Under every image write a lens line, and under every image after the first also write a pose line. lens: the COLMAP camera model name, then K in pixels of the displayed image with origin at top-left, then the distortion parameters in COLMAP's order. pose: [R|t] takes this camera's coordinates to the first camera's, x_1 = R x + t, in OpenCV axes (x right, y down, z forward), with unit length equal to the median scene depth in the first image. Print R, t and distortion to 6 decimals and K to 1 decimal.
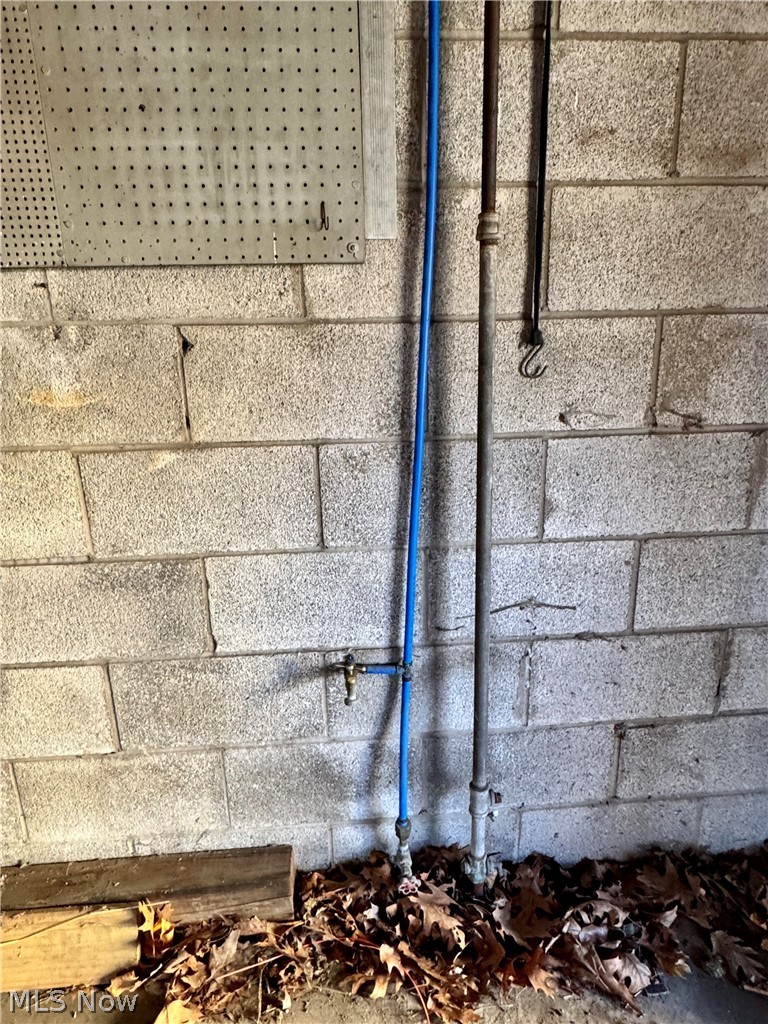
lens RADIAL K [[644.4, 0, 387.4], [0, 644.4, 506.1], [0, 0, 1]] dist [-0.004474, 0.002482]
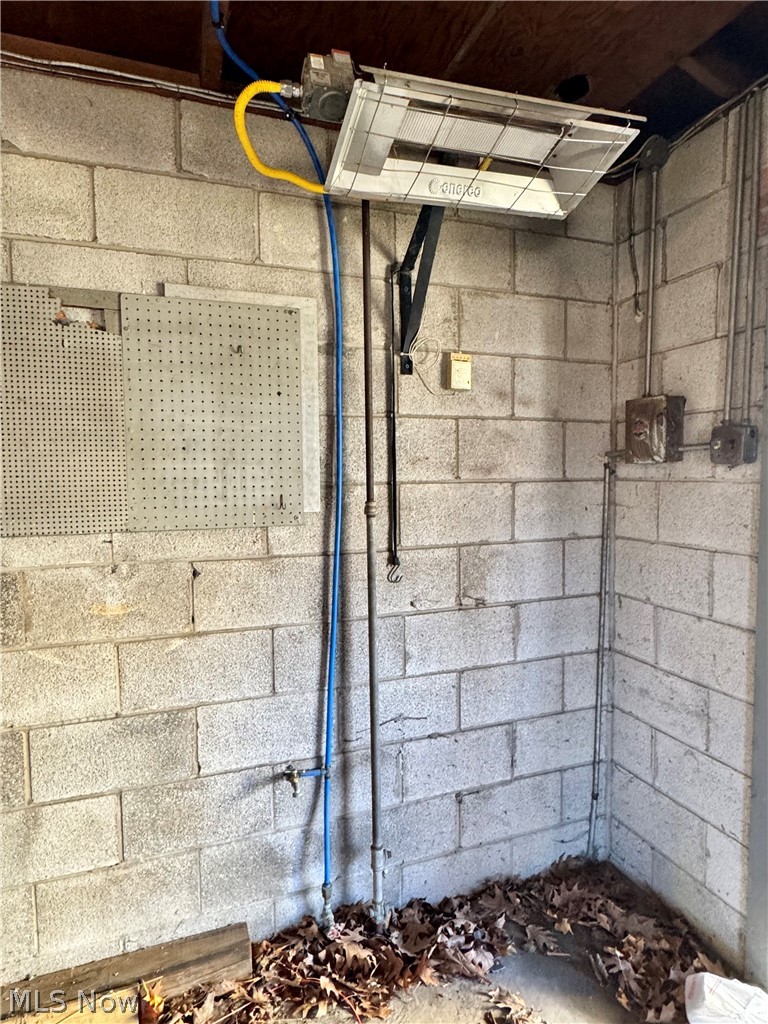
lens RADIAL K [[607.1, 0, 384.9], [0, 607.1, 515.0], [0, 0, 1]] dist [-0.008168, 0.003470]
pose [[0.959414, -0.009726, 0.281834, -0.250503], [0.073099, 0.973822, -0.215236, -0.021049], [-0.272363, 0.227102, 0.935010, -0.553343]]
